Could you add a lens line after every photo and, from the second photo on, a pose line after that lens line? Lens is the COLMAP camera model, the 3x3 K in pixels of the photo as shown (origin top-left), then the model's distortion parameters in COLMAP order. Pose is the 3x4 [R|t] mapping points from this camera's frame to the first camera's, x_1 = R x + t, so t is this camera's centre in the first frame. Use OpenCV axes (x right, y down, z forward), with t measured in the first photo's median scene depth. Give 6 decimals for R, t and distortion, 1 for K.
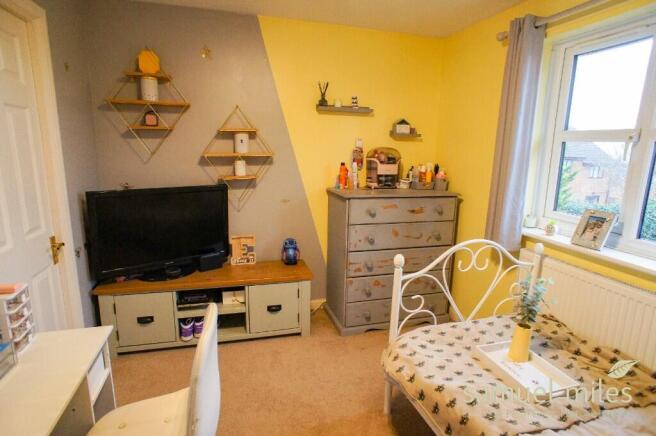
lens RADIAL K [[373.2, 0, 330.1], [0, 373.2, 219.4], [0, 0, 1]] dist [-0.082731, 0.051868]
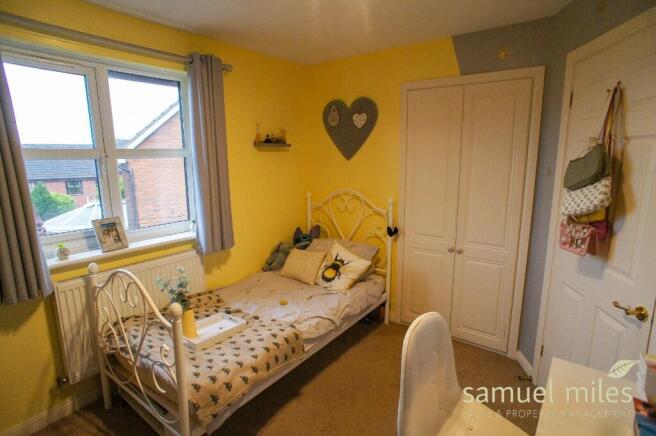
lens RADIAL K [[339.1, 0, 340.8], [0, 339.1, 218.4], [0, 0, 1]] dist [-0.072285, 0.039975]
pose [[-0.613567, -0.164367, 0.772347, -0.405601], [0.144857, 0.938069, 0.314712, -0.183909], [-0.776242, 0.304977, -0.551758, 0.736536]]
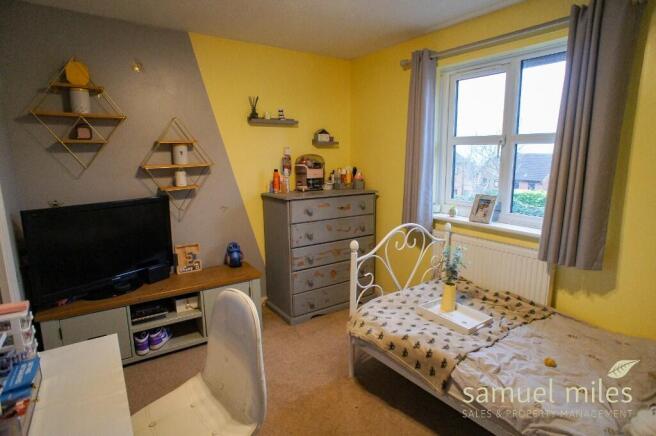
lens RADIAL K [[360.3, 0, 340.2], [0, 360.3, 218.5], [0, 0, 1]] dist [-0.080343, 0.044978]
pose [[0.946619, -0.083472, 0.311360, -0.152769], [0.088739, 0.996051, -0.002761, 0.014592], [-0.309900, 0.030243, 0.950288, -0.077727]]
